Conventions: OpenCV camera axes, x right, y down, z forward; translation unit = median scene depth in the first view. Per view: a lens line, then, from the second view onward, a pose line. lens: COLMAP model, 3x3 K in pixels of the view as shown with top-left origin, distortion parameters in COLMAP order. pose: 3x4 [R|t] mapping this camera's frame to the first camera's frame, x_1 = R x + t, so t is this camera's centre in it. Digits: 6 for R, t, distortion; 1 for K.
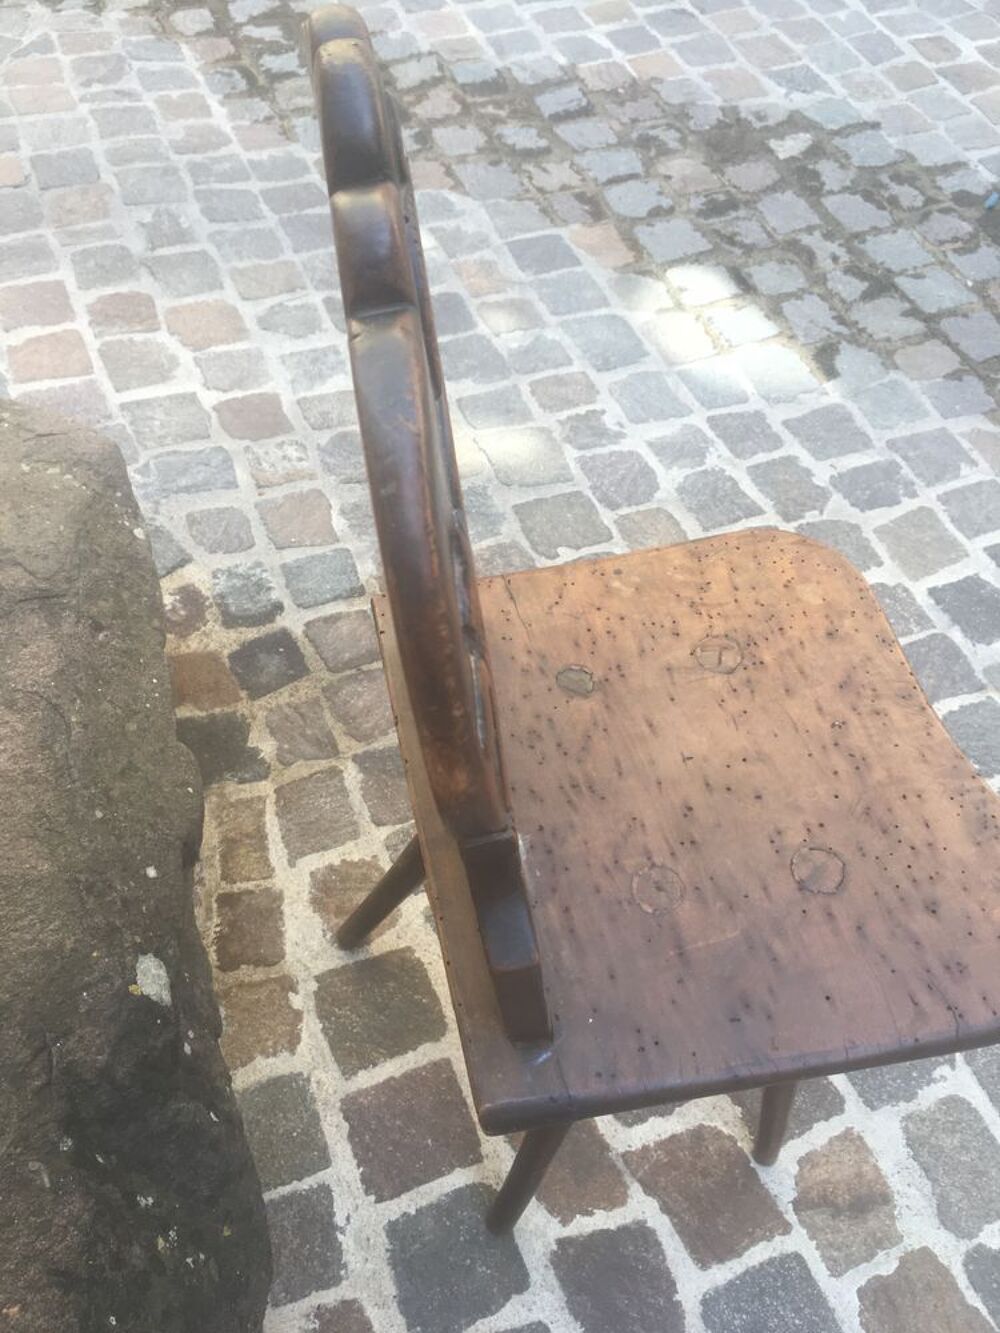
lens RADIAL K [[1145.6, 0, 501.6], [0, 1145.6, 668.2], [0, 0, 1]] dist [0.084769, -0.135872]
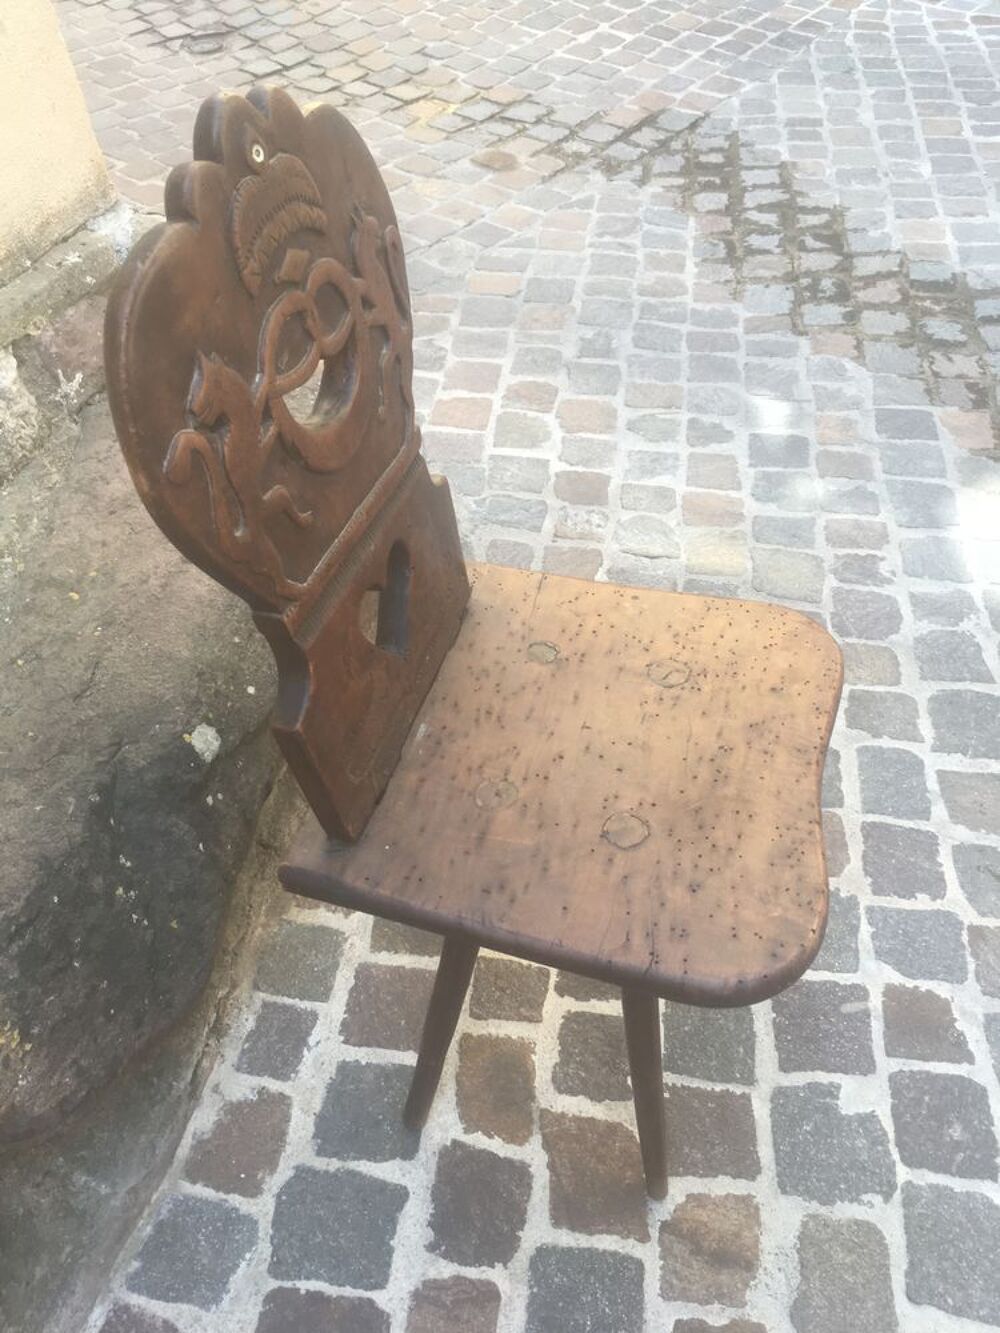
lens RADIAL K [[1139.3, 0, 505.7], [0, 1139.3, 666.9], [0, 0, 1]] dist [0.089010, -0.134124]
pose [[0.856384, 0.287937, -0.428601, 0.401205], [-0.350468, 0.933727, -0.072984, 0.104612], [0.379182, 0.212713, 0.900541, -0.105140]]
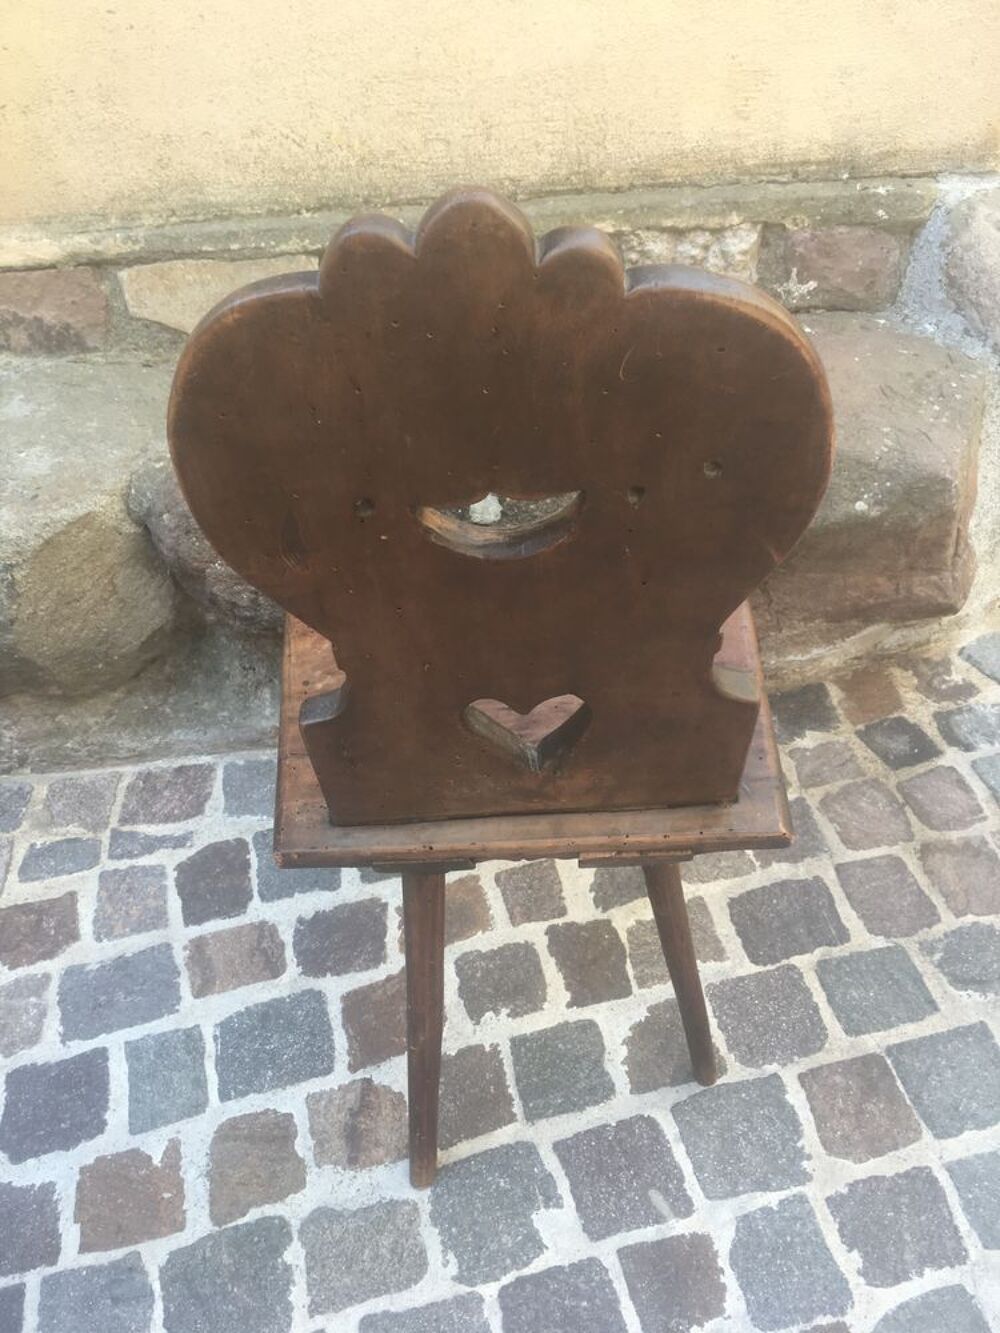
lens RADIAL K [[1145.6, 0, 501.6], [0, 1145.6, 668.2], [0, 0, 1]] dist [0.084769, -0.135872]
pose [[-0.167022, 0.609726, -0.774814, 0.799655], [-0.765491, 0.415086, 0.491657, -0.339771], [0.621391, 0.675231, 0.397411, 0.326069]]
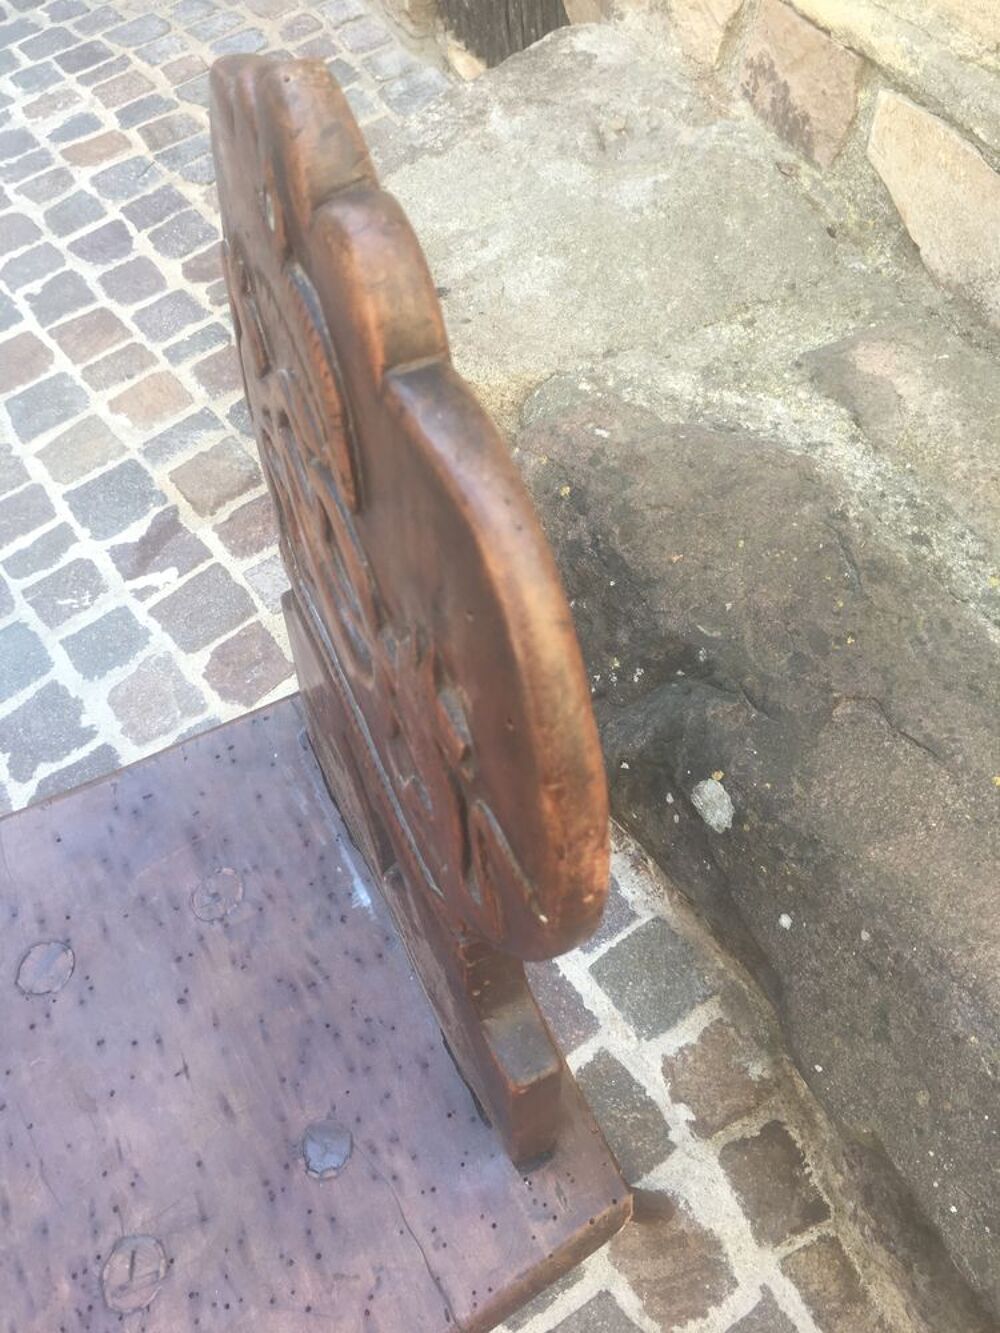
lens RADIAL K [[1145.6, 0, 501.6], [0, 1145.6, 668.2], [0, 0, 1]] dist [0.084769, -0.135872]
pose [[-0.972964, 0.214433, -0.085790, -0.033729], [-0.150201, -0.305312, 0.940332, -0.432539], [0.175446, 0.927795, 0.329265, 0.340485]]
